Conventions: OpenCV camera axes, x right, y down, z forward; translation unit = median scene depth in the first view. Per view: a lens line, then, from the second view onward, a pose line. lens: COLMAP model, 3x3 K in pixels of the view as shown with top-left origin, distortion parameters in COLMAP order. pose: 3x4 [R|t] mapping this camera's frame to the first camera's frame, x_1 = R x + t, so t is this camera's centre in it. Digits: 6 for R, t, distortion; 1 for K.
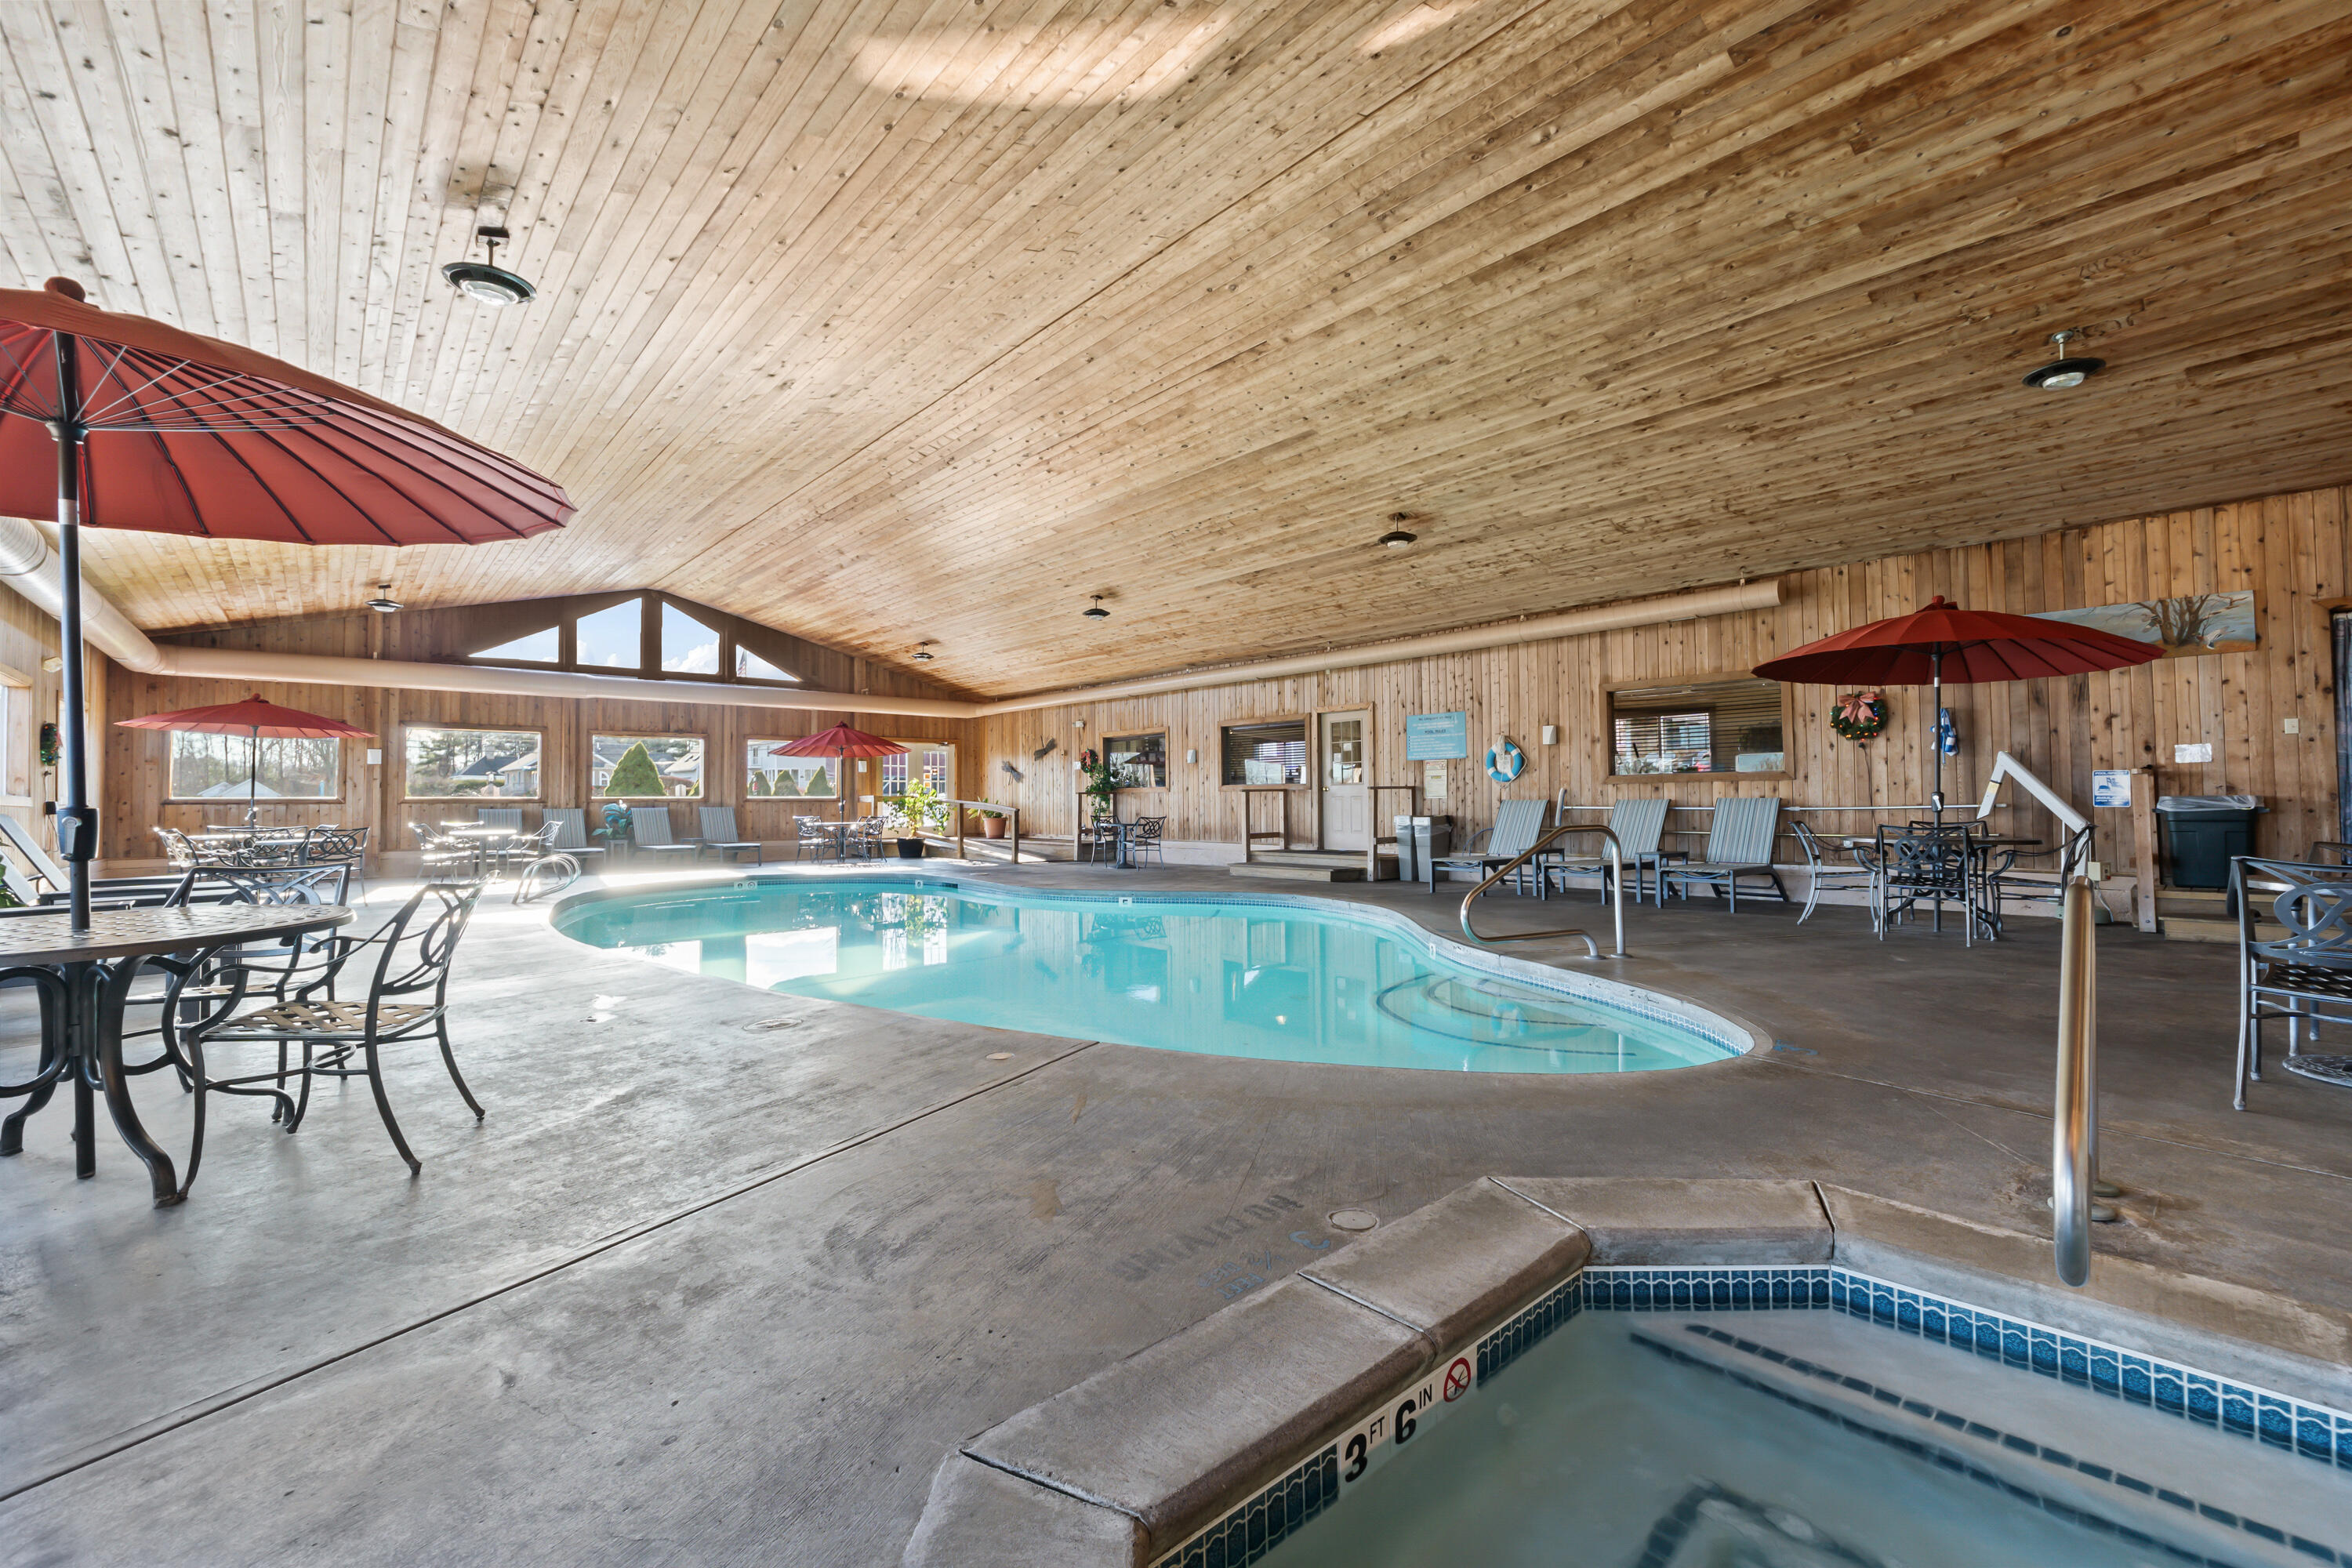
lens RADIAL K [[987.7, 0, 1173.9], [0, 987.7, 761.1], [0, 0, 1]] dist [0.000894, -0.000180]
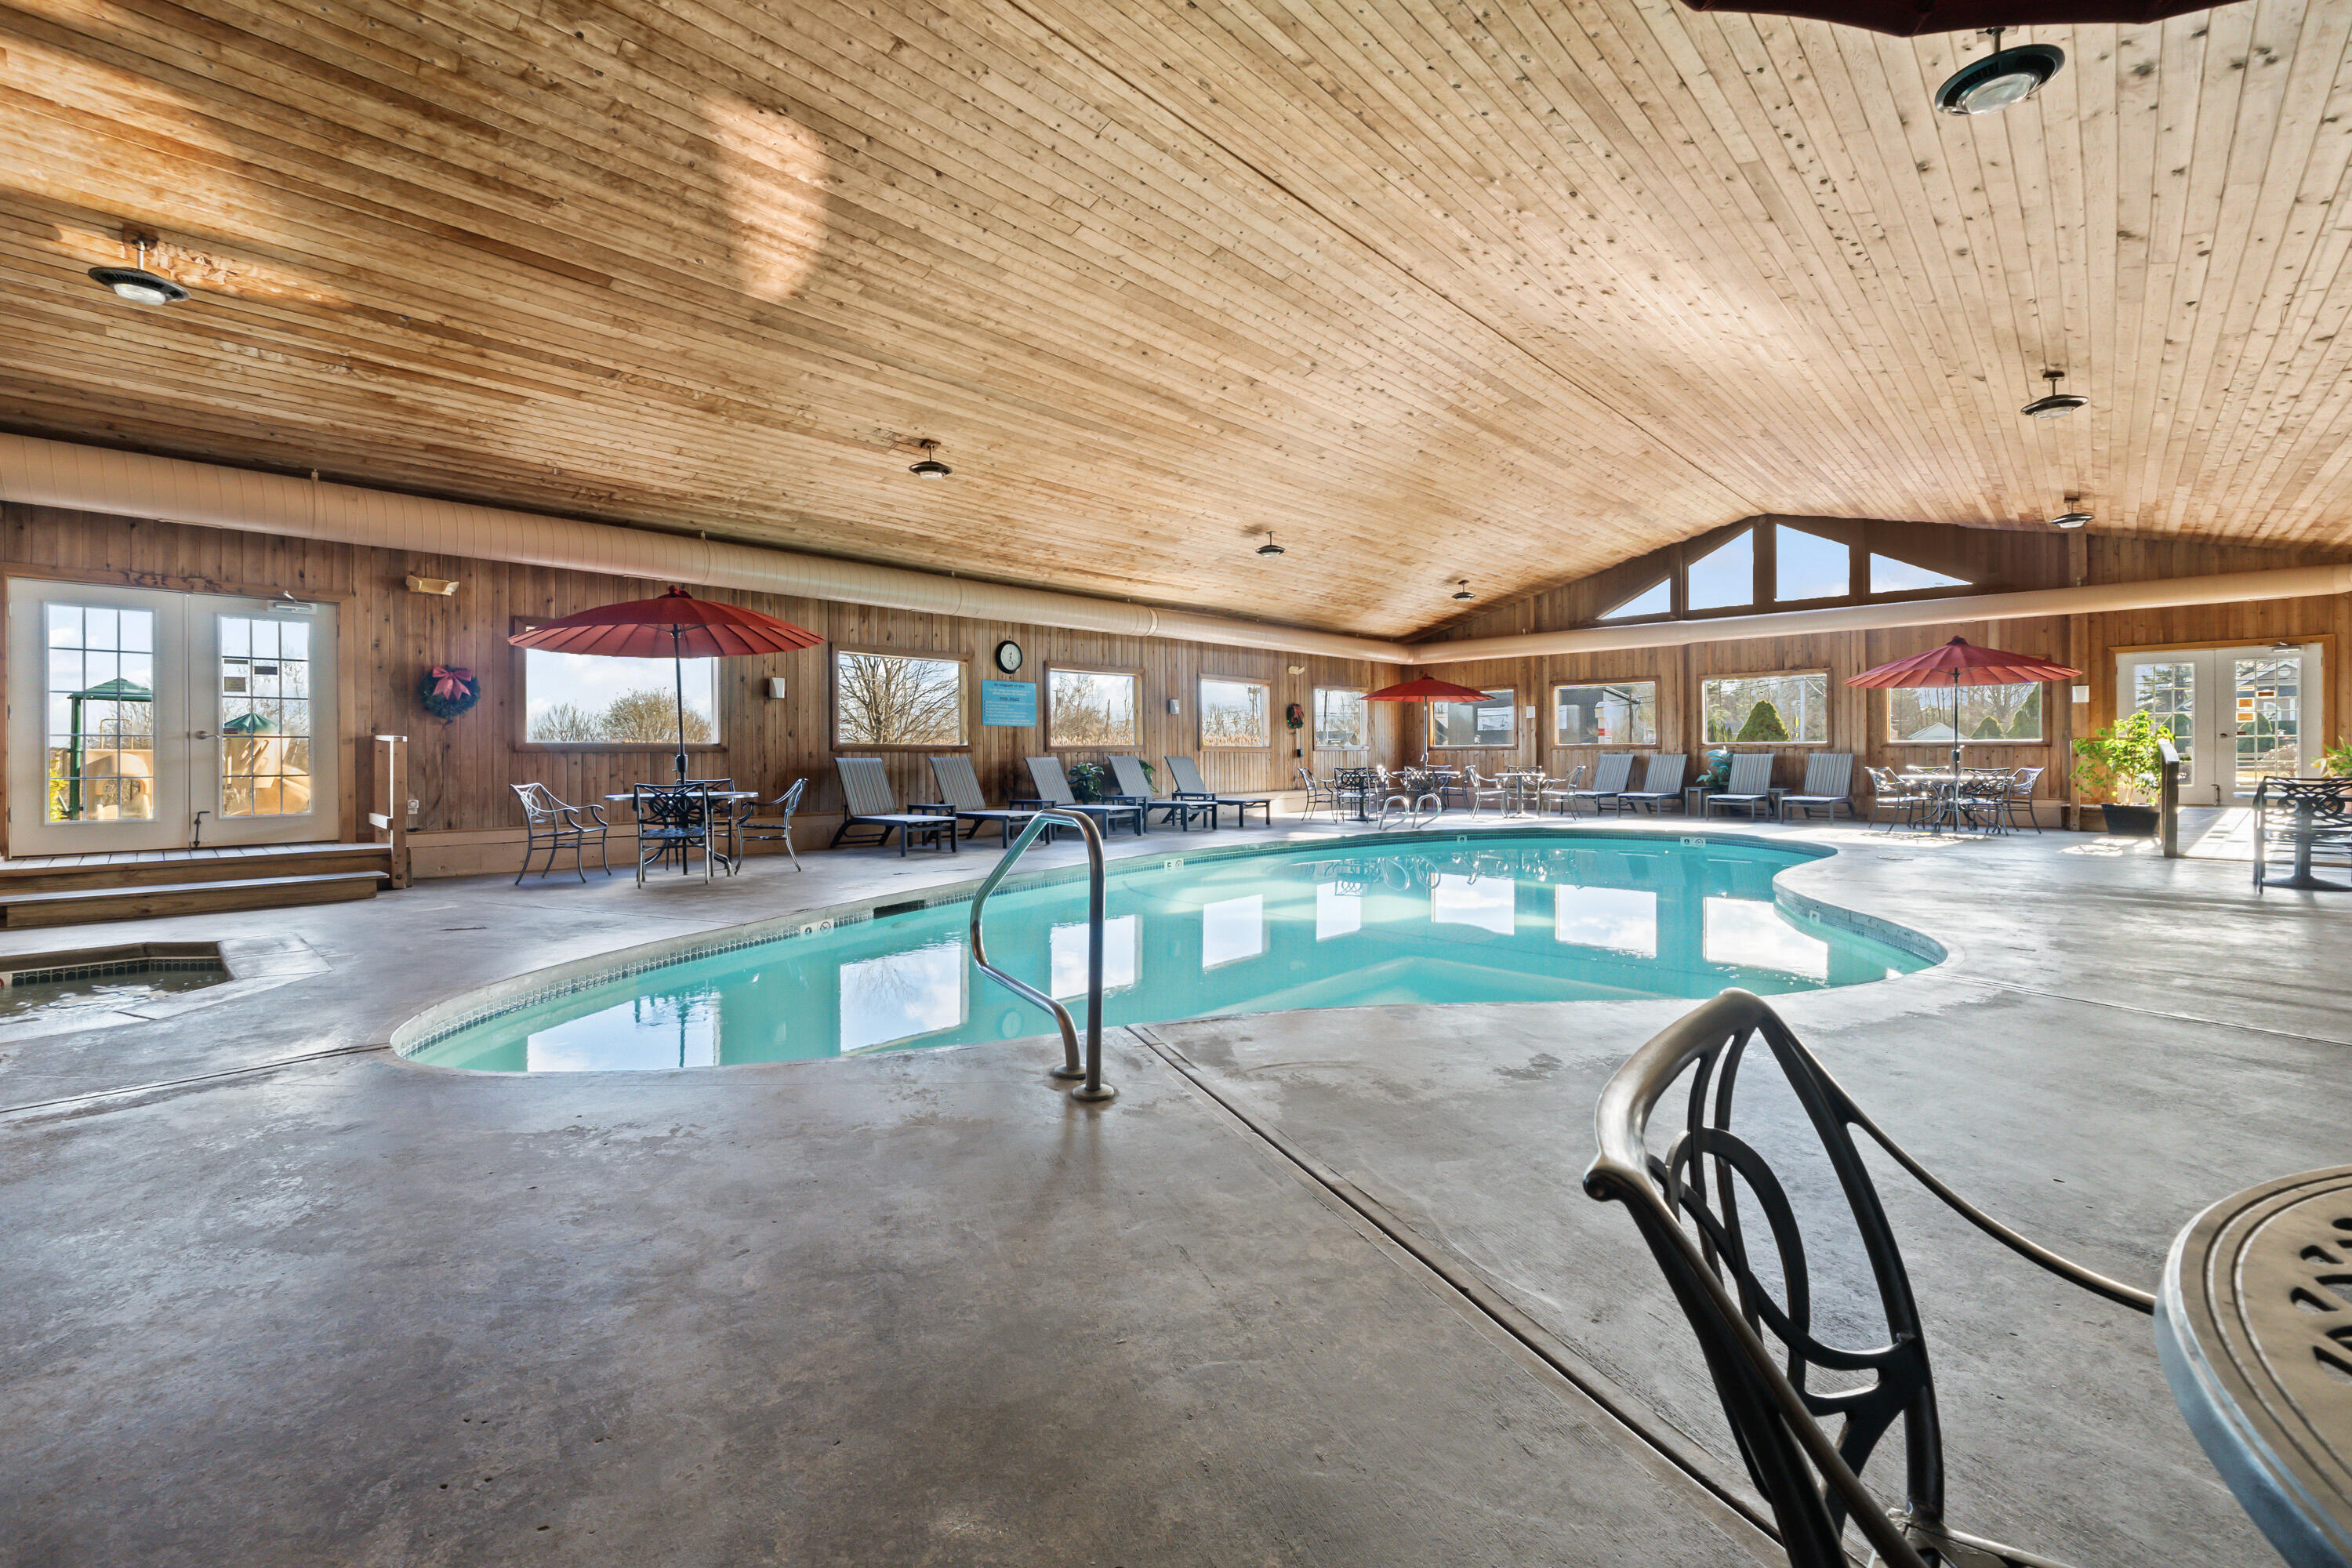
lens RADIAL K [[987.7, 0, 1173.9], [0, 987.7, 761.1], [0, 0, 1]] dist [0.000894, -0.000180]
pose [[0.076662, 0.014370, -0.996954, 0.392174], [0.043371, 0.998902, 0.017733, 0.015799], [0.996113, -0.044598, 0.075955, 0.424031]]
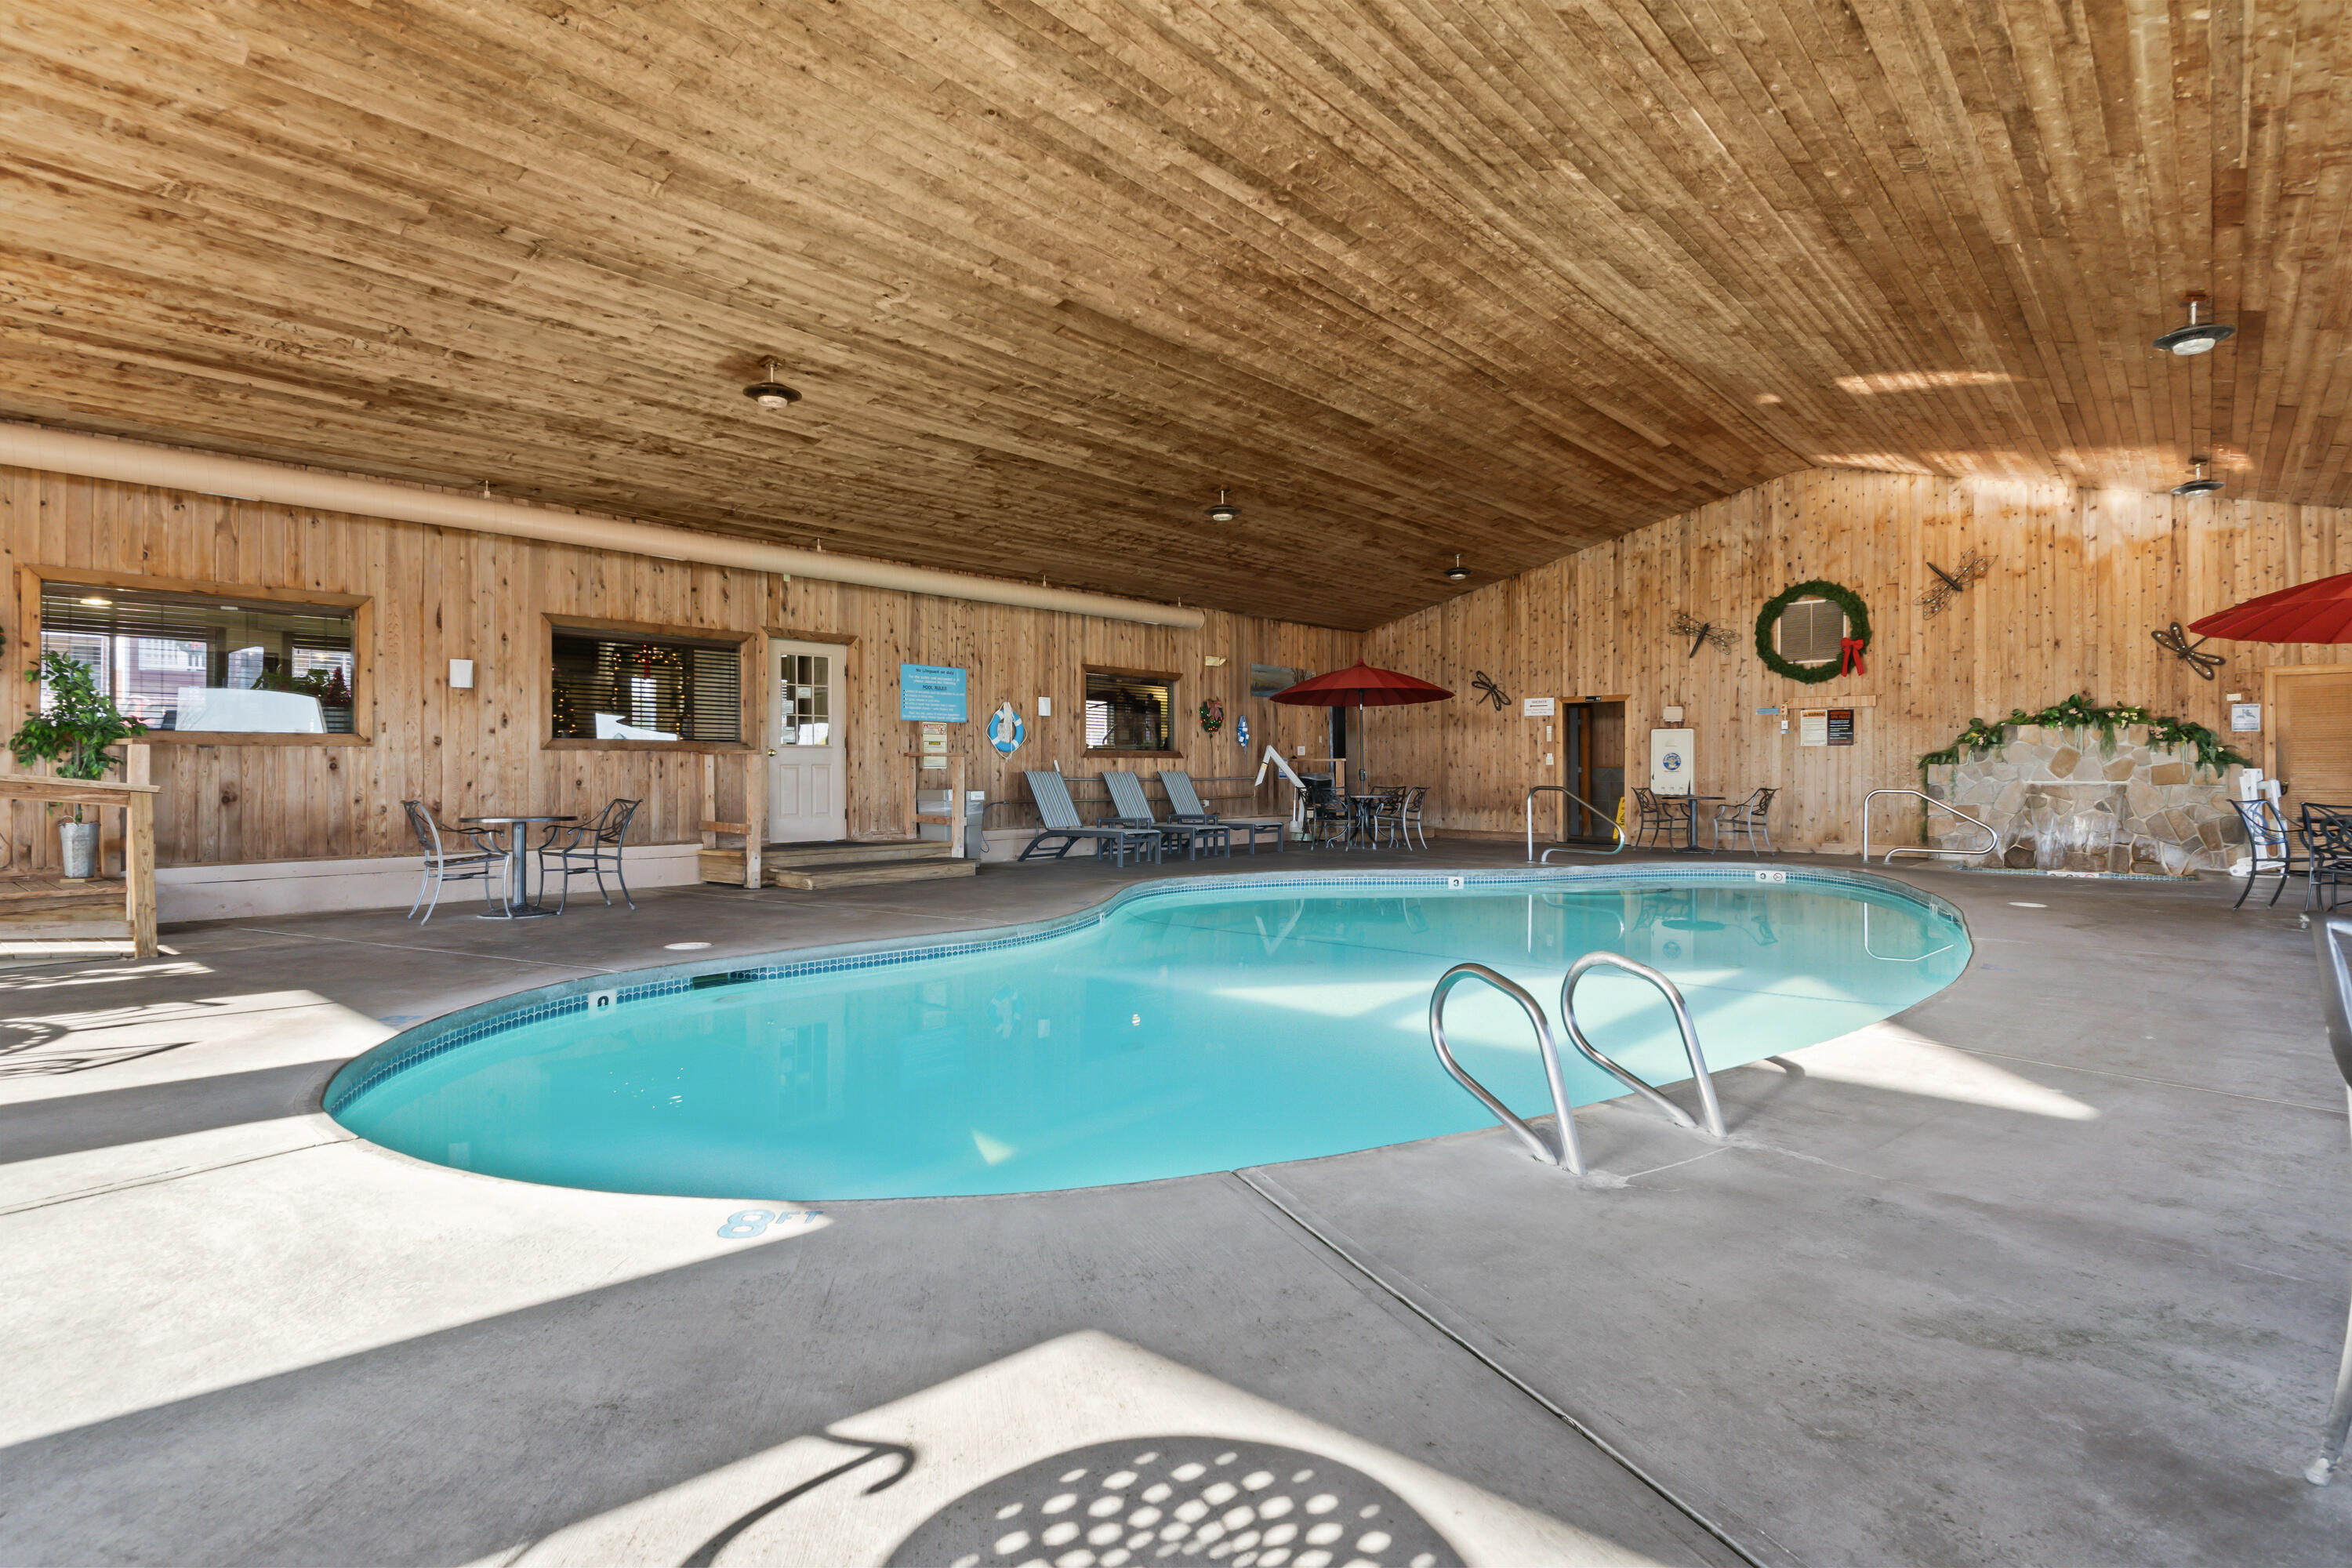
lens RADIAL K [[1221.6, 0, 1178.2], [0, 1221.6, 774.5], [0, 0, 1]] dist [0.001034, 0.000398]
pose [[-0.143514, 0.007684, 0.989618, -0.660046], [-0.039385, 0.999133, -0.013470, 0.040922], [-0.988864, -0.040909, -0.143087, 0.801996]]
